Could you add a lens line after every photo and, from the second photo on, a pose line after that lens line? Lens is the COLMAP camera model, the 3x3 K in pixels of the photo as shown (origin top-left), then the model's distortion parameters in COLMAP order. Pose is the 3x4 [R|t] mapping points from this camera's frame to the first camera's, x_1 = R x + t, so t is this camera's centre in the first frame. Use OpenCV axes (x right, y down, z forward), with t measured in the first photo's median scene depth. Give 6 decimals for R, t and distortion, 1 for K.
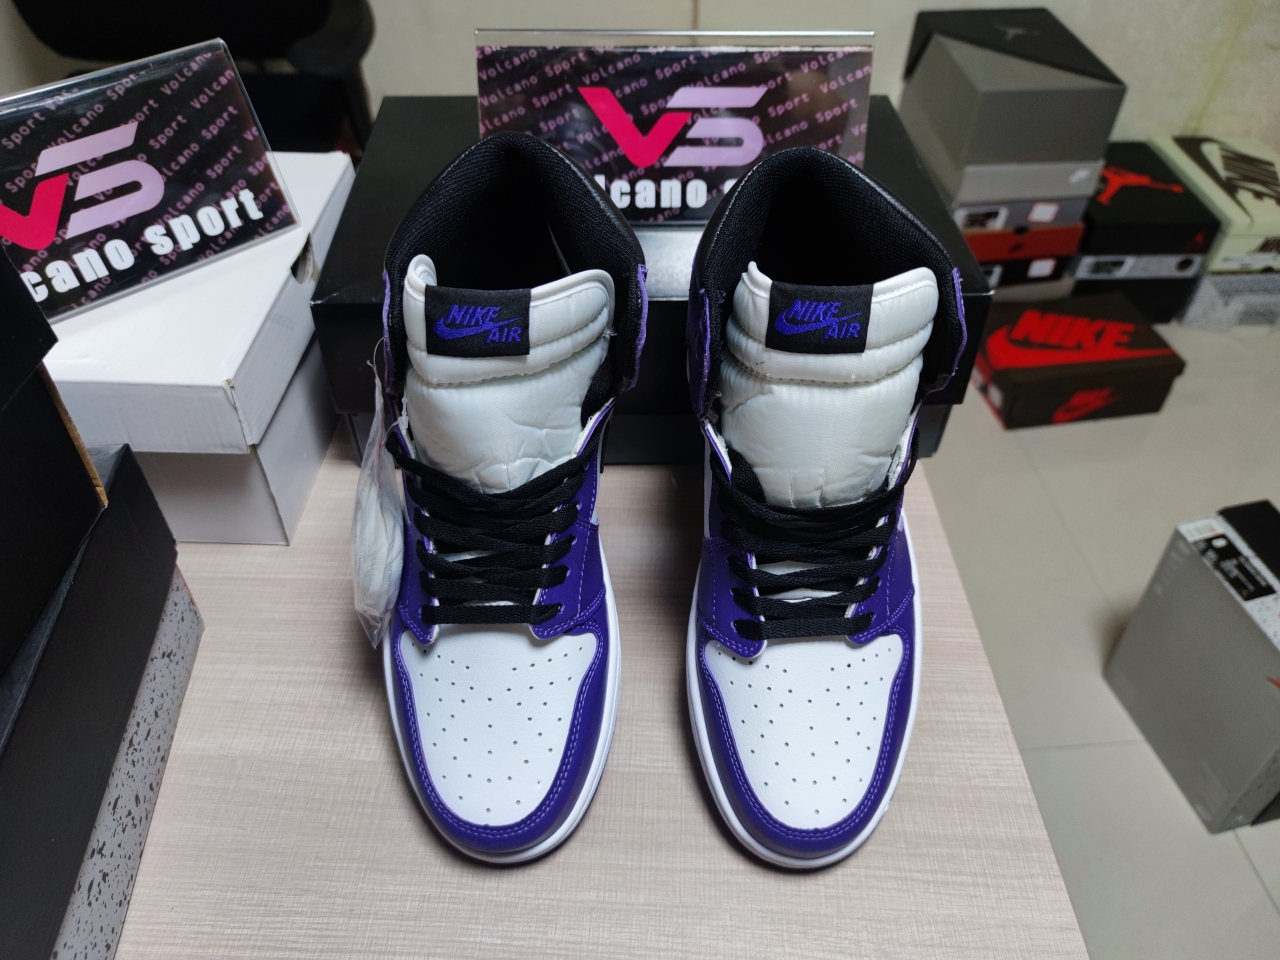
lens RADIAL K [[980.4, 0, 640.0], [0, 980.4, 480.0], [0, 0, 1]] dist [0.046323, -0.063959]
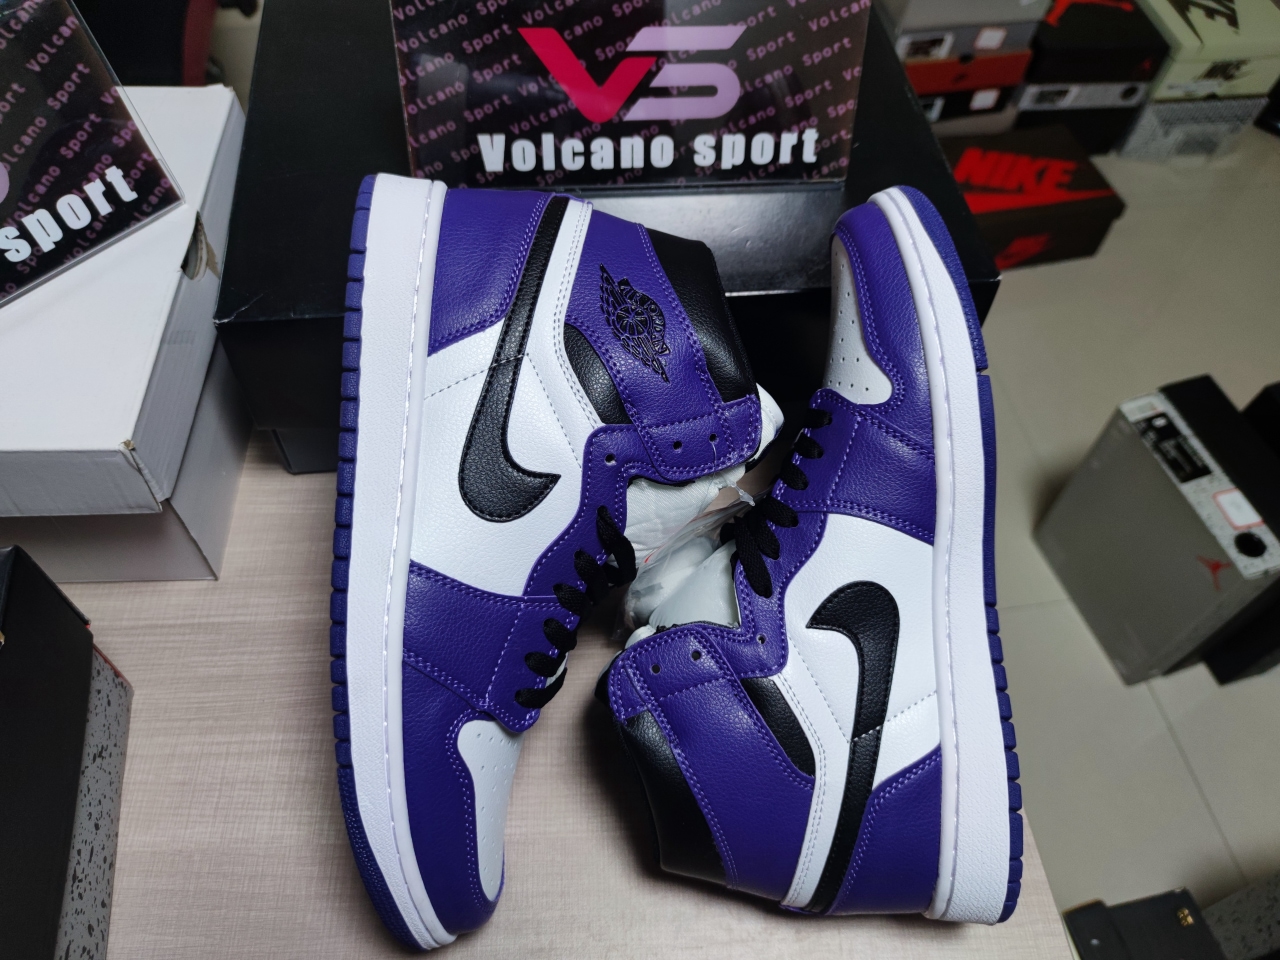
lens RADIAL K [[980.4, 0, 640.0], [0, 980.4, 480.0], [0, 0, 1]] dist [0.046323, -0.063959]
pose [[0.995512, -0.045520, 0.082968, -0.047205], [0.027510, 0.978056, 0.206520, -0.197996], [-0.090548, -0.203310, 0.974918, 0.117677]]
